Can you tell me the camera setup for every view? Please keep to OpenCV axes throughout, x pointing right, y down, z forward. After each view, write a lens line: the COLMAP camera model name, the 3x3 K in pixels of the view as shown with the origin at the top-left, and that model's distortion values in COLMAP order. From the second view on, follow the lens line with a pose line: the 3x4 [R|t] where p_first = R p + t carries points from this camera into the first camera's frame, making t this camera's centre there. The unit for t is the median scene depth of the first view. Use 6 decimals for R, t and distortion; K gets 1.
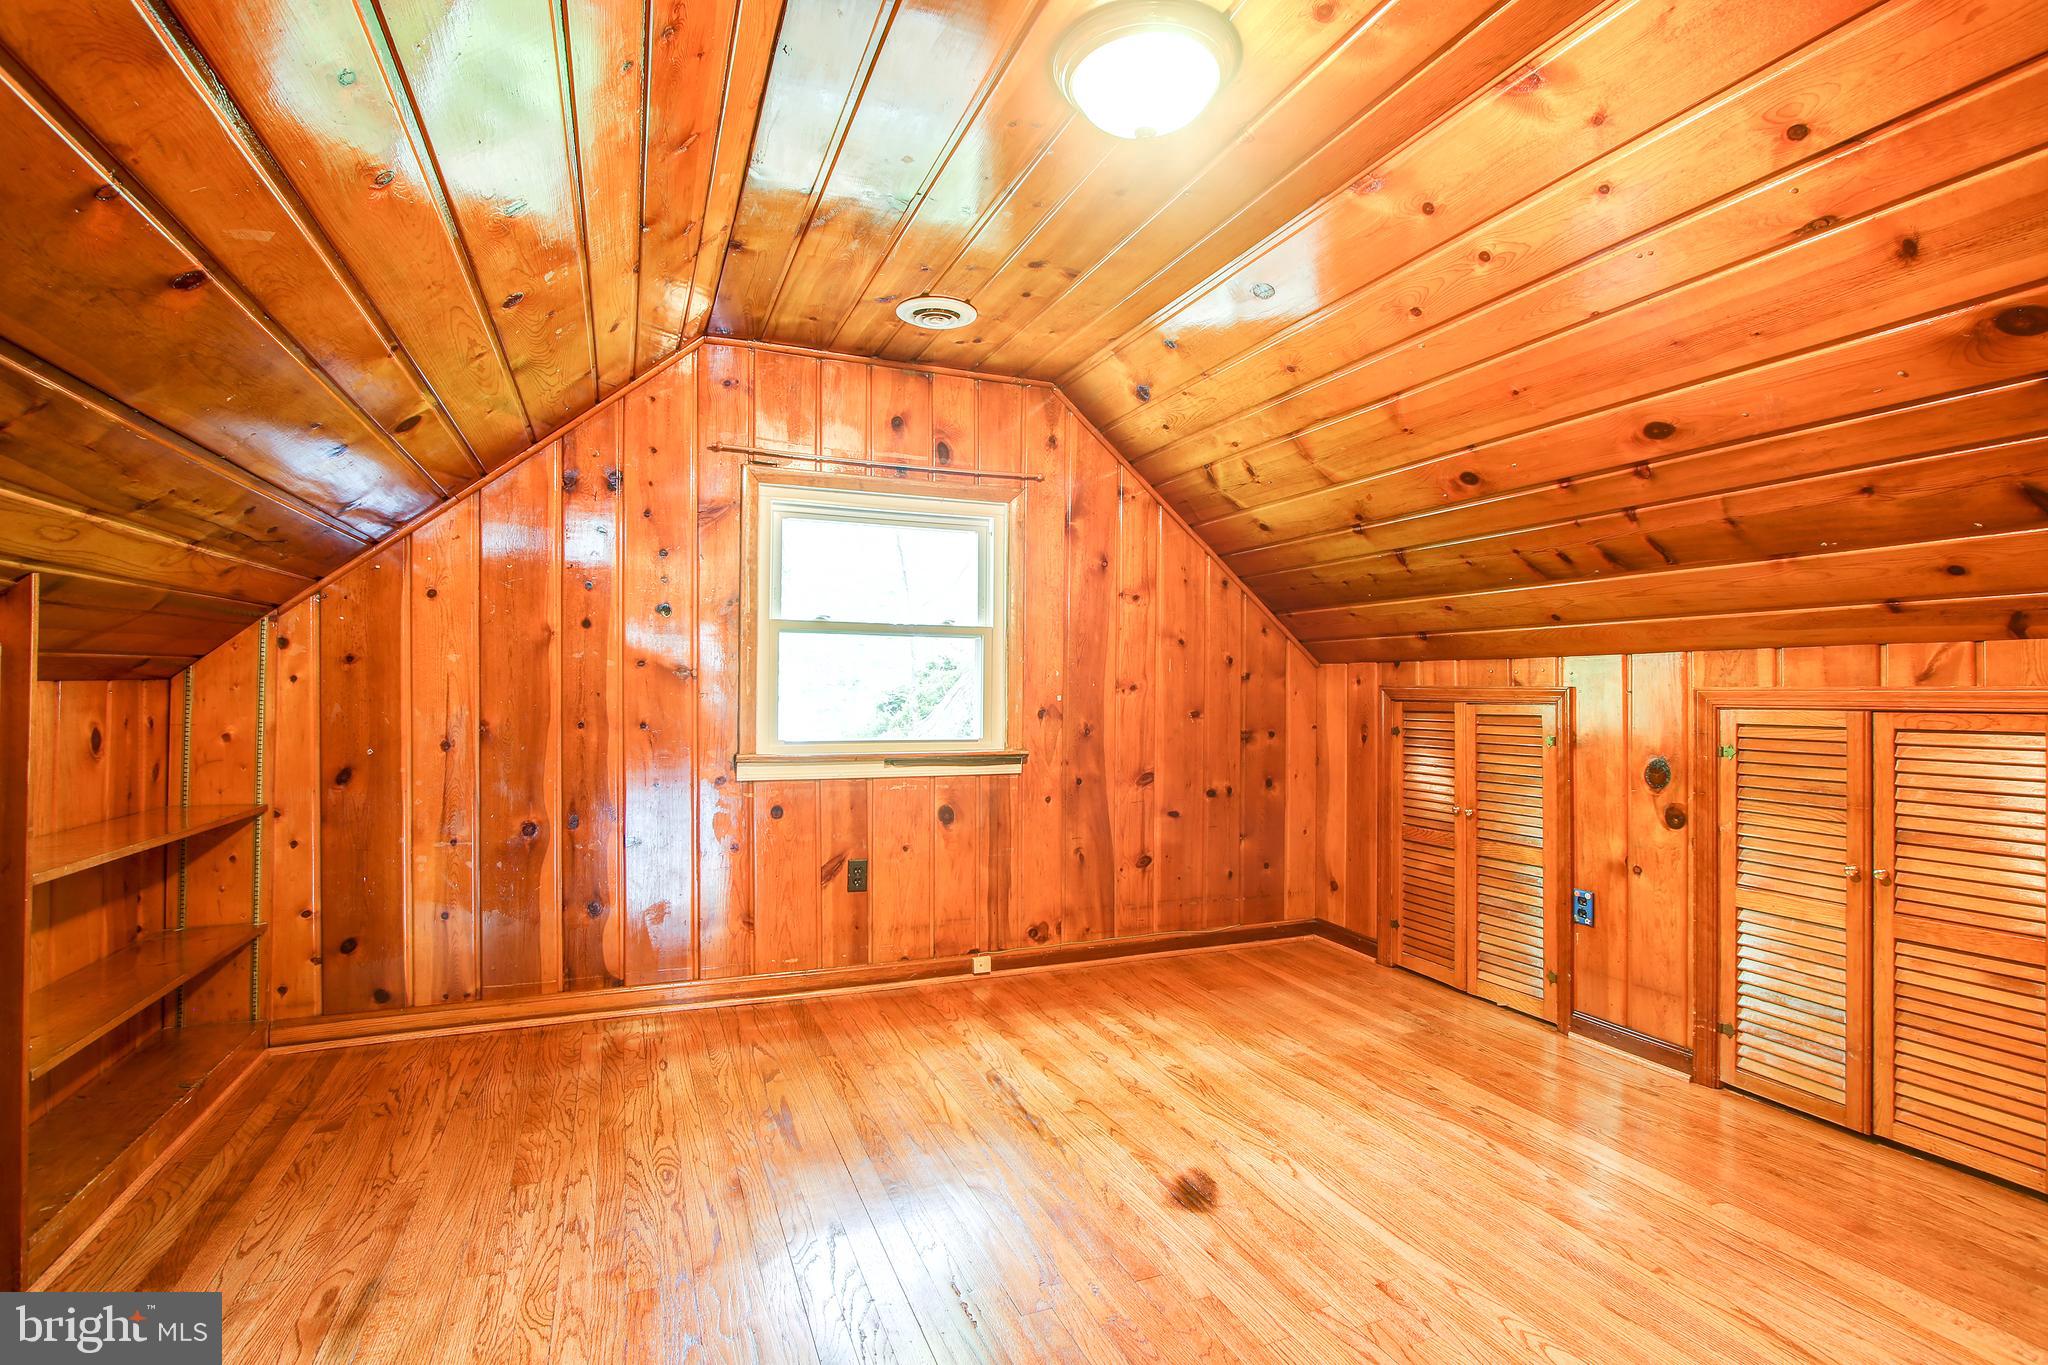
lens RADIAL K [[956.0, 0, 1024.0], [0, 956.0, 682.5], [0, 0, 1]] dist [-0.013003, -0.000013]
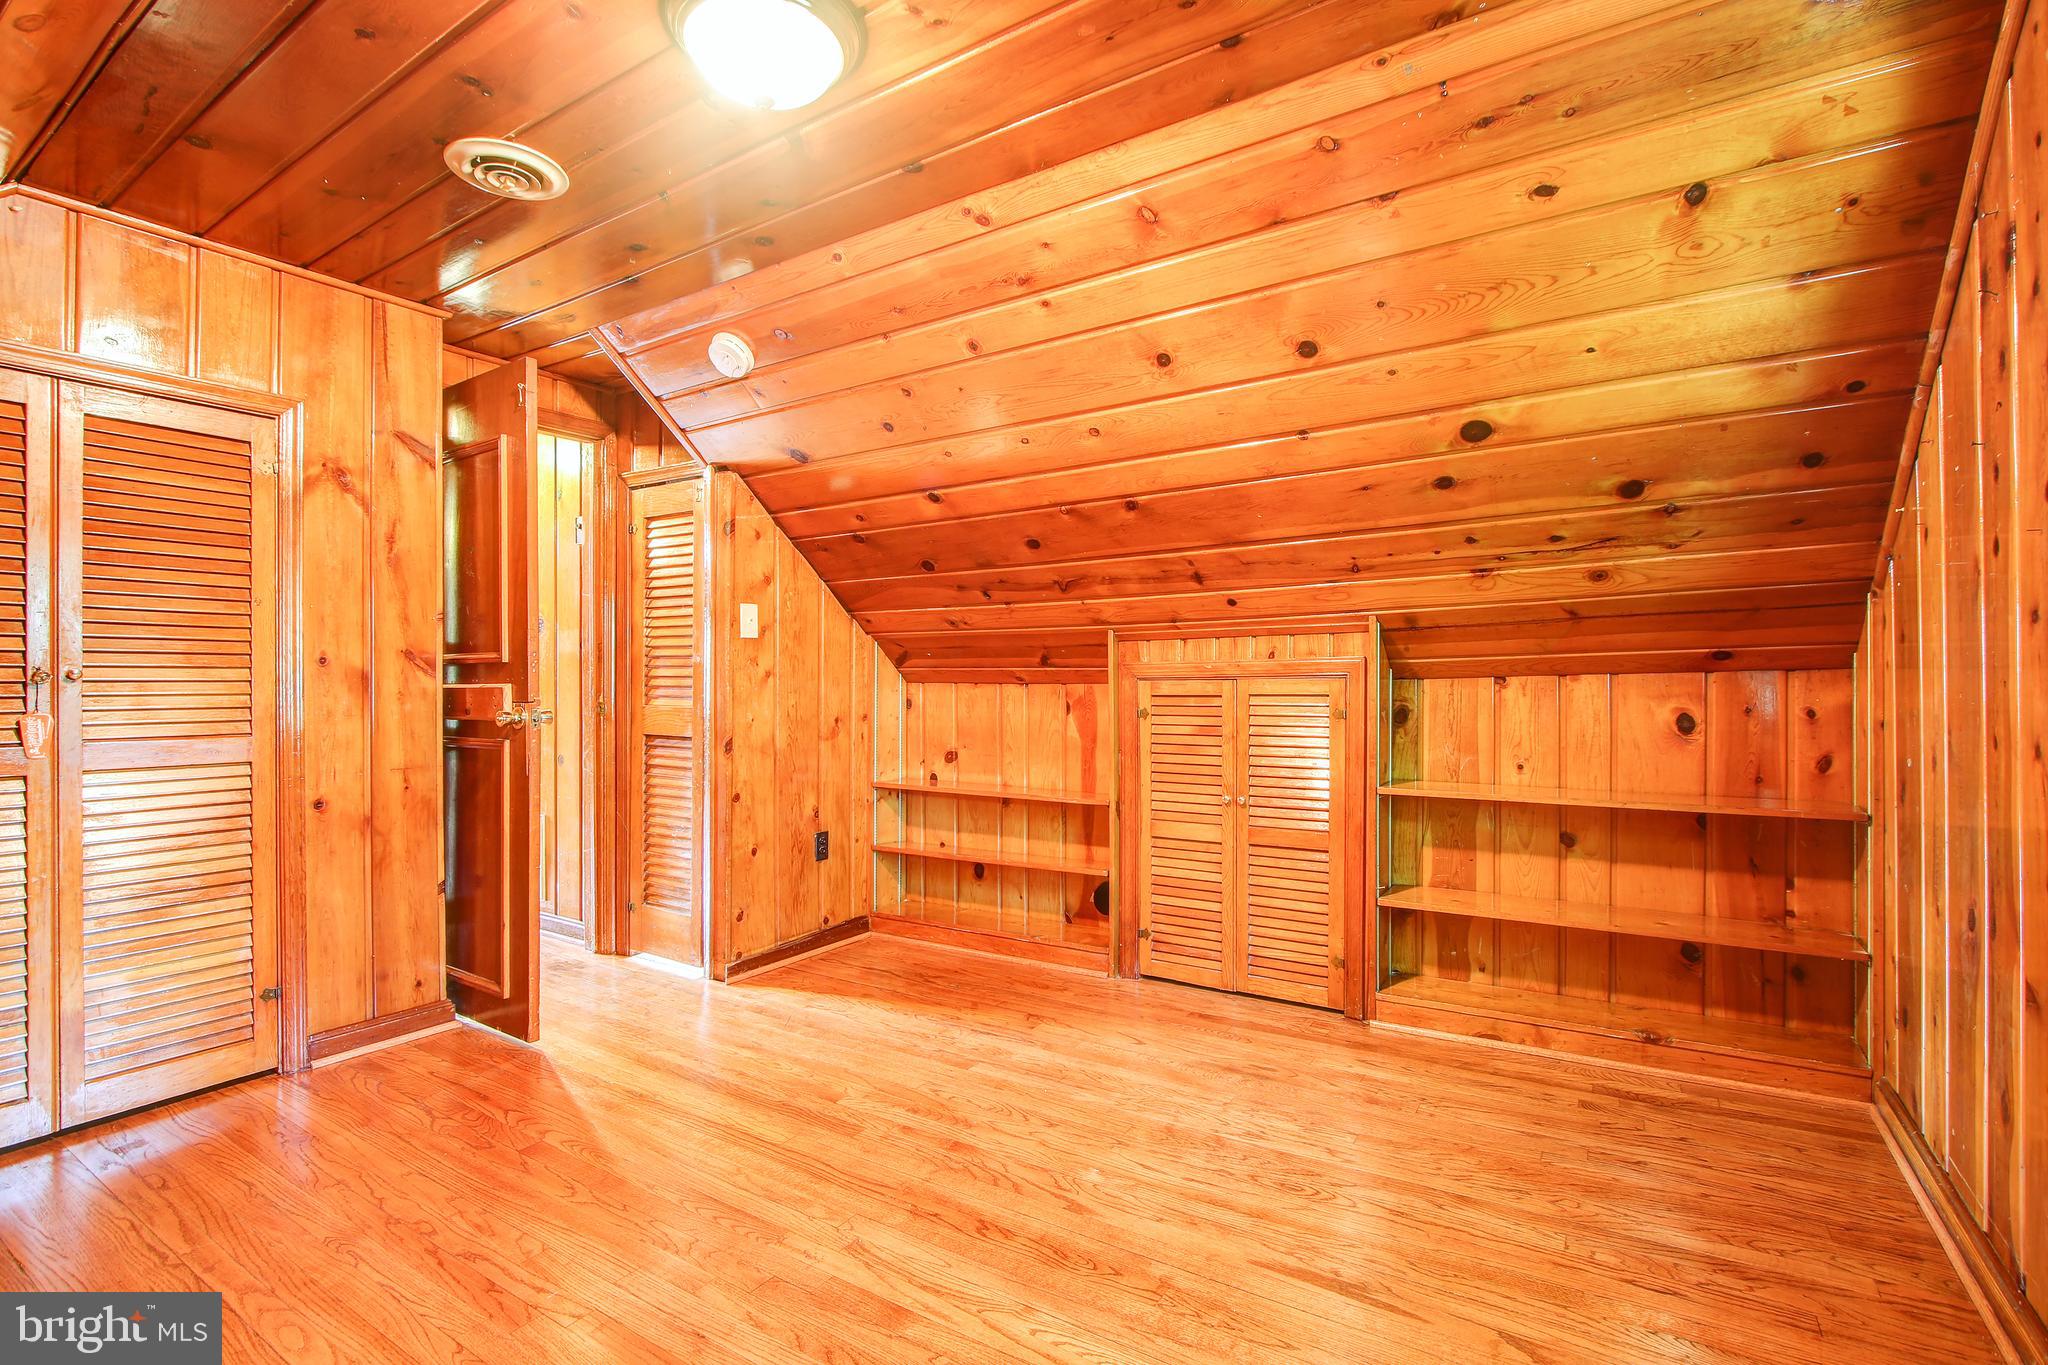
lens RADIAL K [[956.0, 0, 1024.0], [0, 956.0, 682.5], [0, 0, 1]] dist [-0.013003, -0.000013]
pose [[-0.827407, -0.002028, -0.561599, 0.351963], [0.006209, 0.999899, -0.012759, 0.022623], [0.561568, -0.014044, -0.827311, 1.522401]]
